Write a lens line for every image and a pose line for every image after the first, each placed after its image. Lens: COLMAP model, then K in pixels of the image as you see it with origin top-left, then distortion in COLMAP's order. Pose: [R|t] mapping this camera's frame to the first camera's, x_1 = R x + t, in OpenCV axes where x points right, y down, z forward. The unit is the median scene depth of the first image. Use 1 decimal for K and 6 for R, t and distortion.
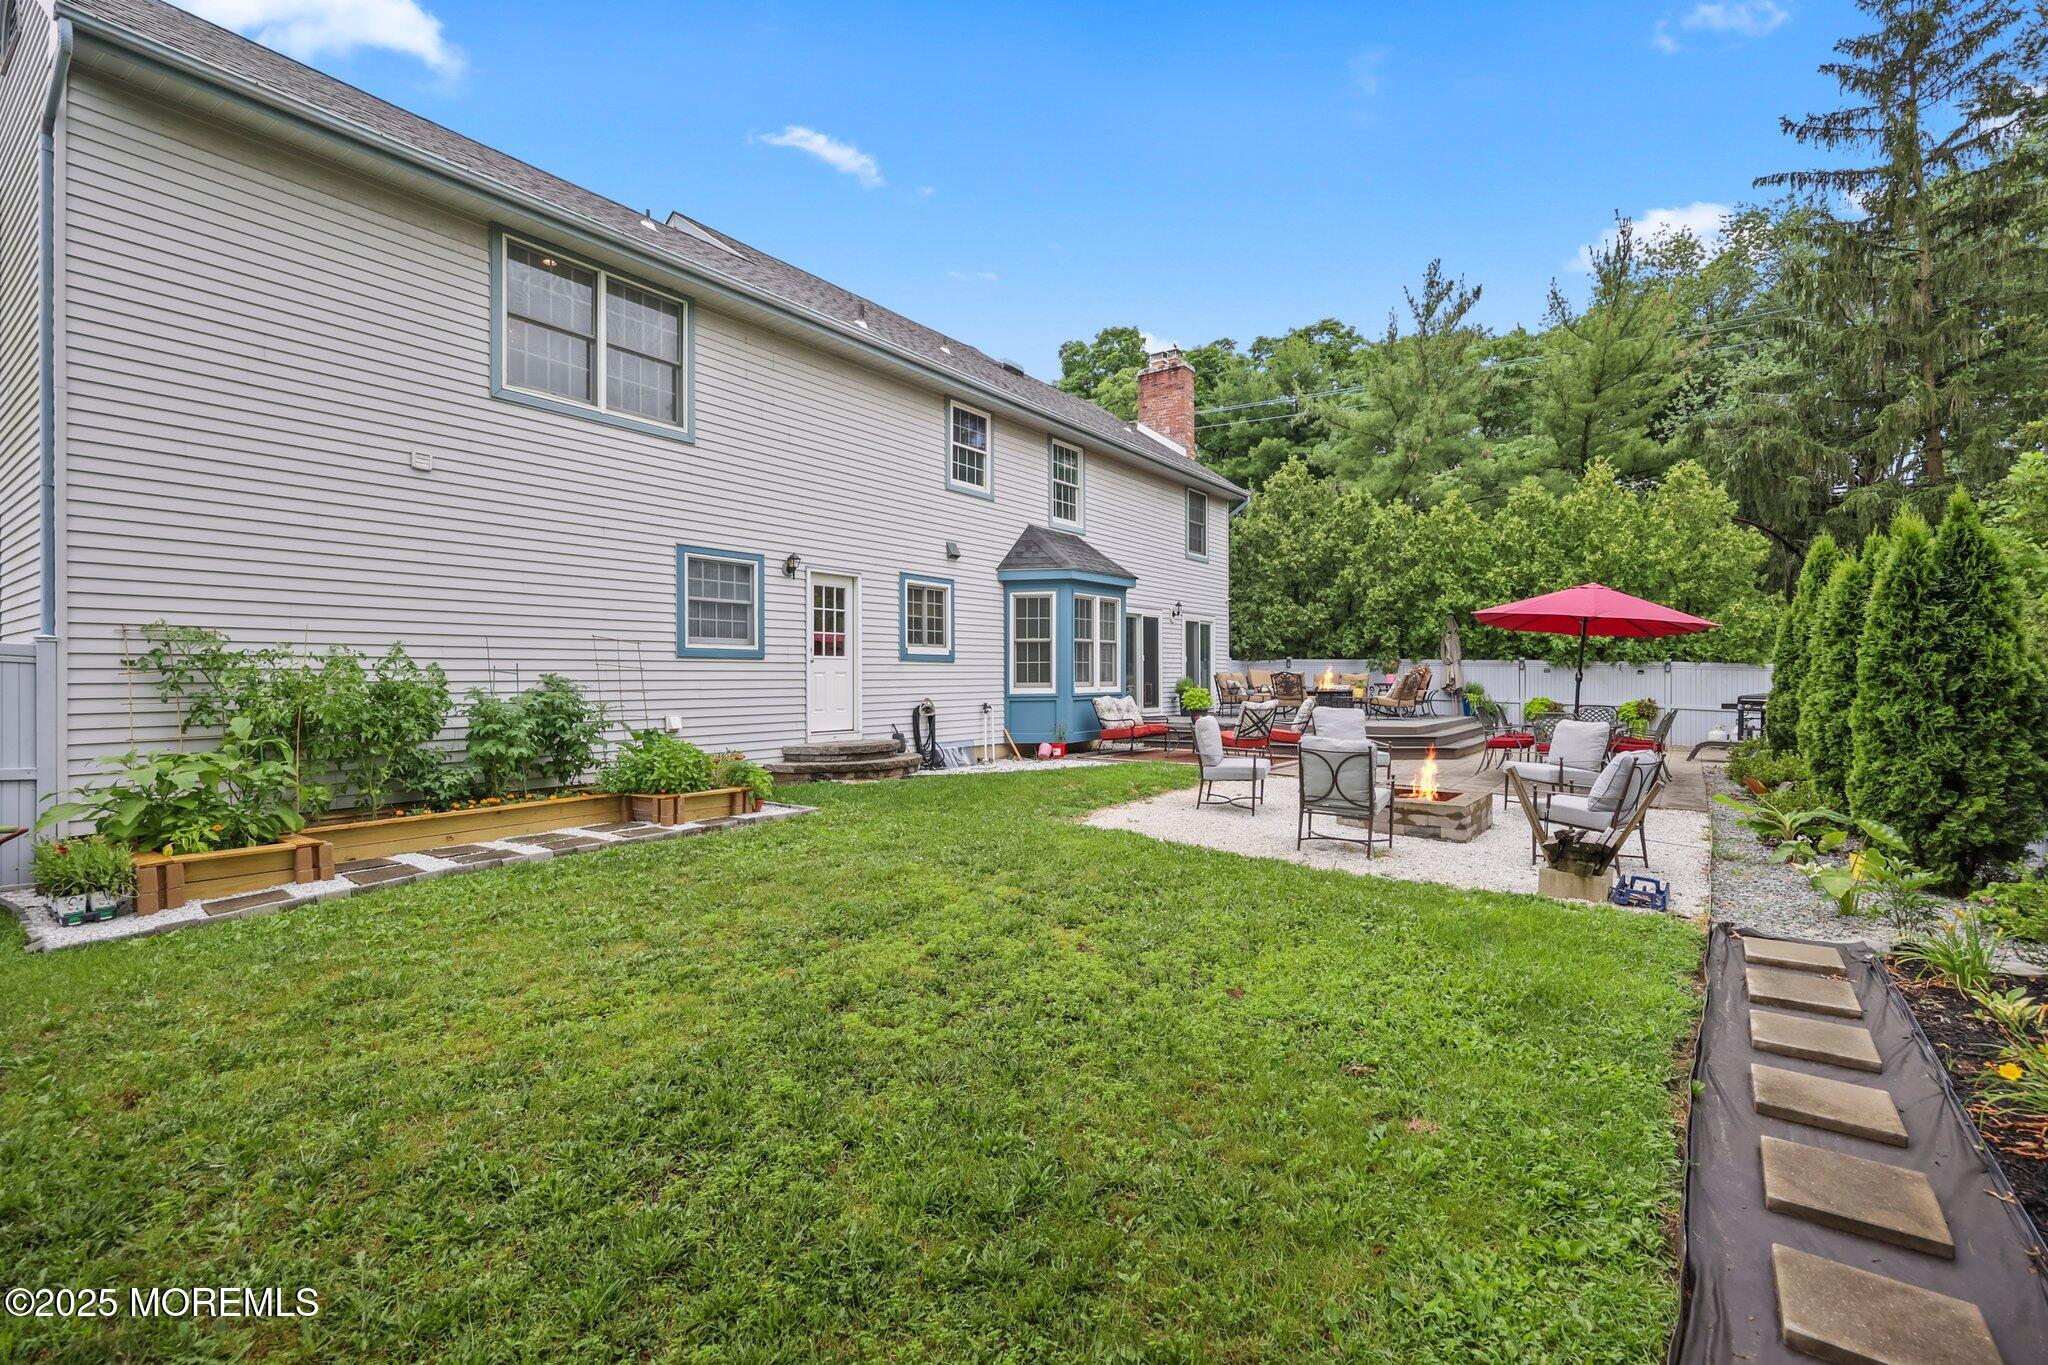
lens RADIAL K [[984.8, 0, 1024.0], [0, 984.8, 682.5], [0, 0, 1]] dist [0.001095, 0.000075]
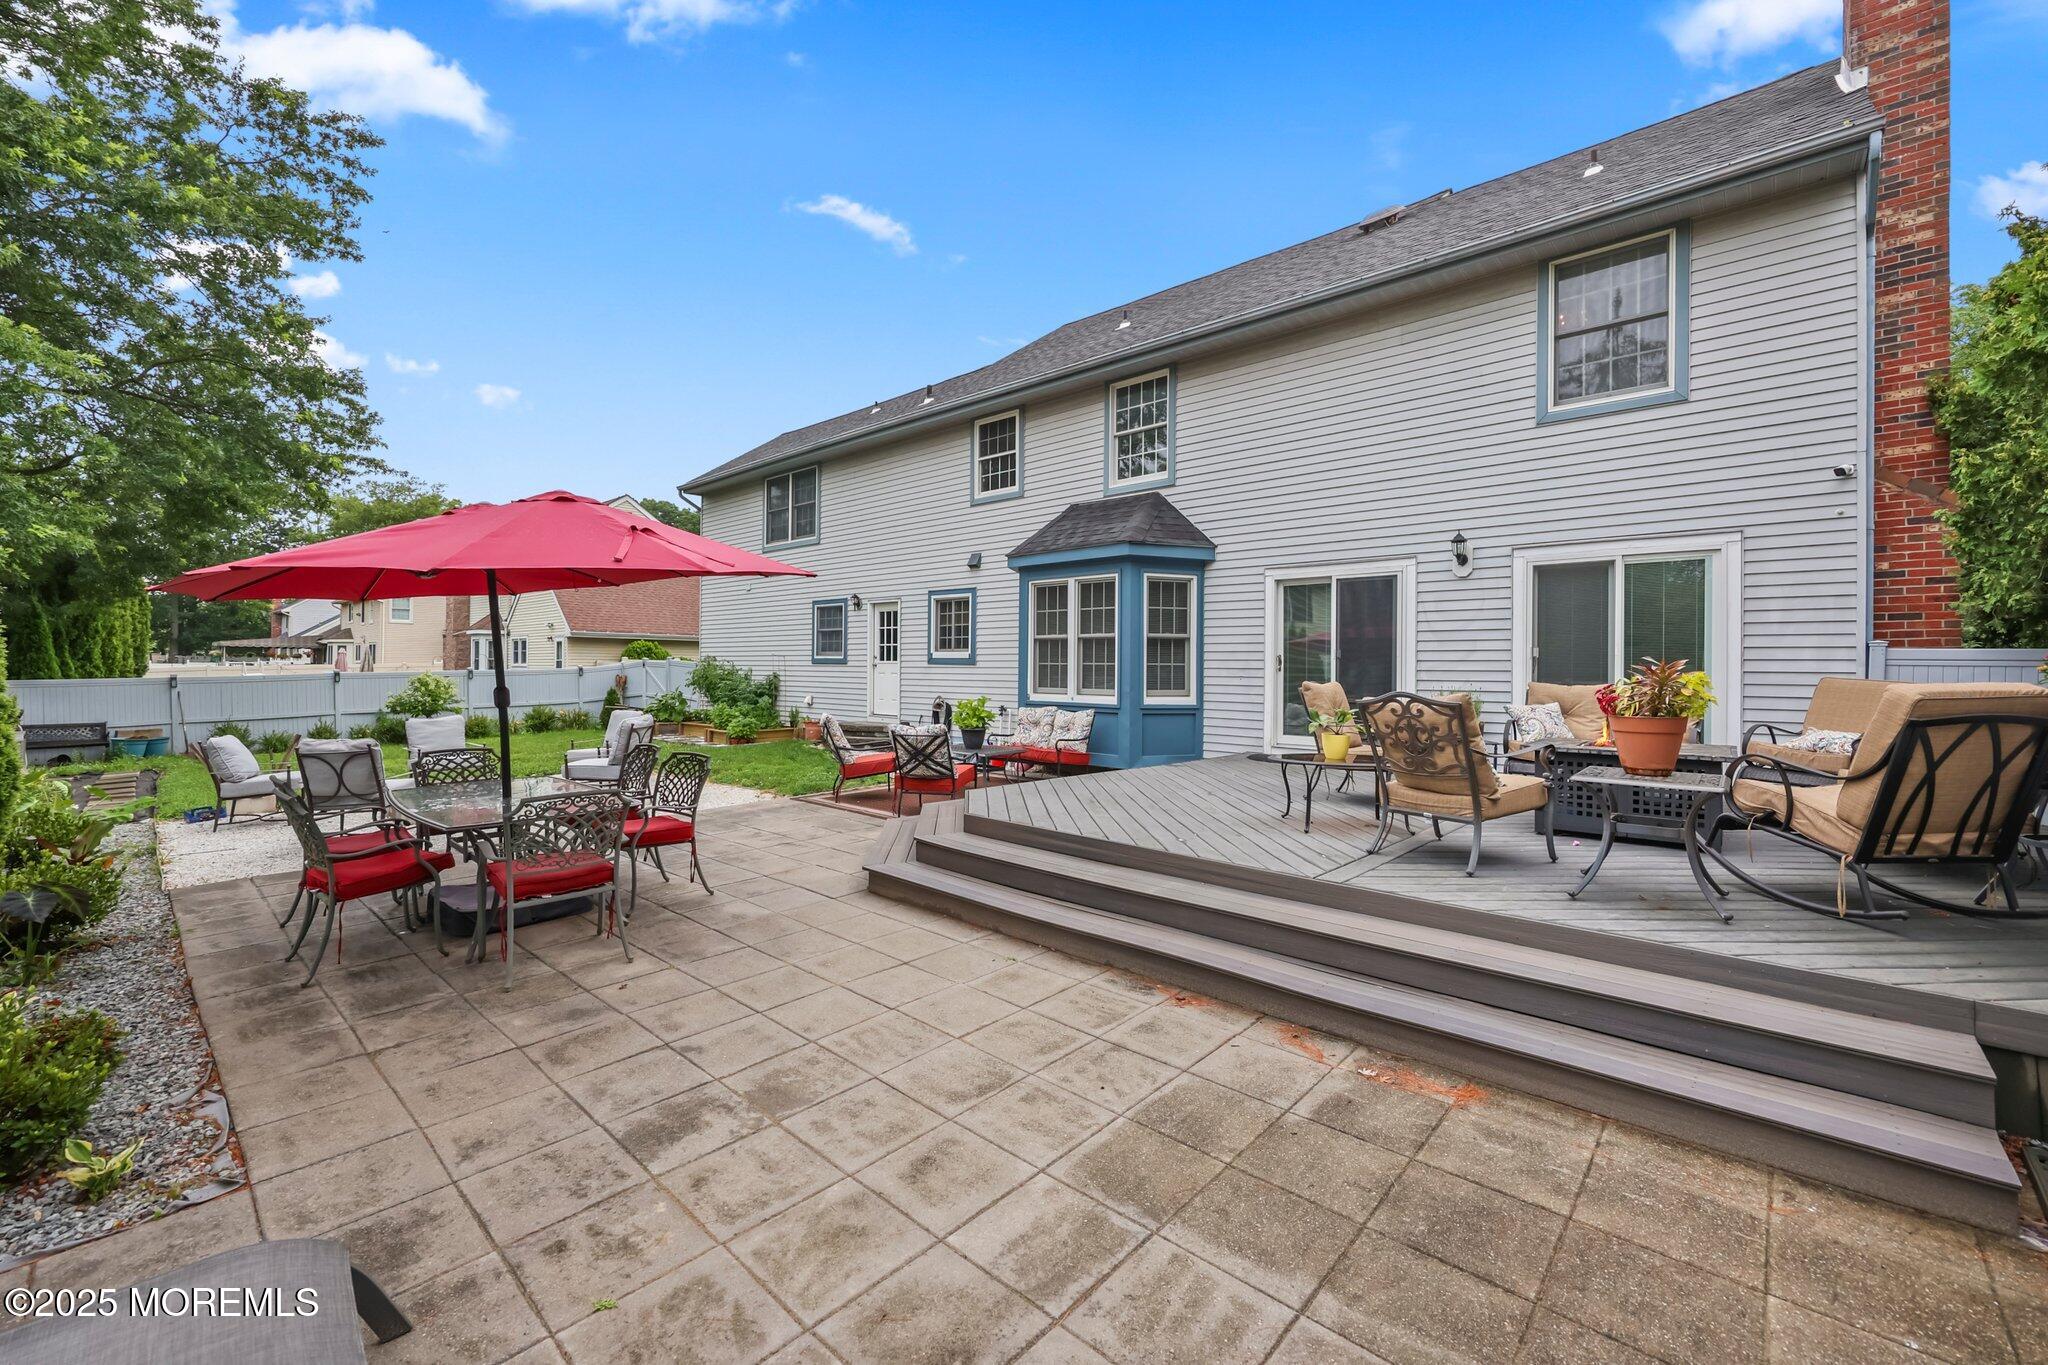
lens RADIAL K [[816.2, 0, 1024.0], [0, 816.2, 682.5], [0, 0, 1]] dist [-0.000803, -0.000073]
pose [[-0.133229, 0.002054, -0.991083, 0.823649], [-0.028328, 0.999581, 0.005880, -0.007881], [0.990680, 0.028859, -0.133115, 1.205929]]
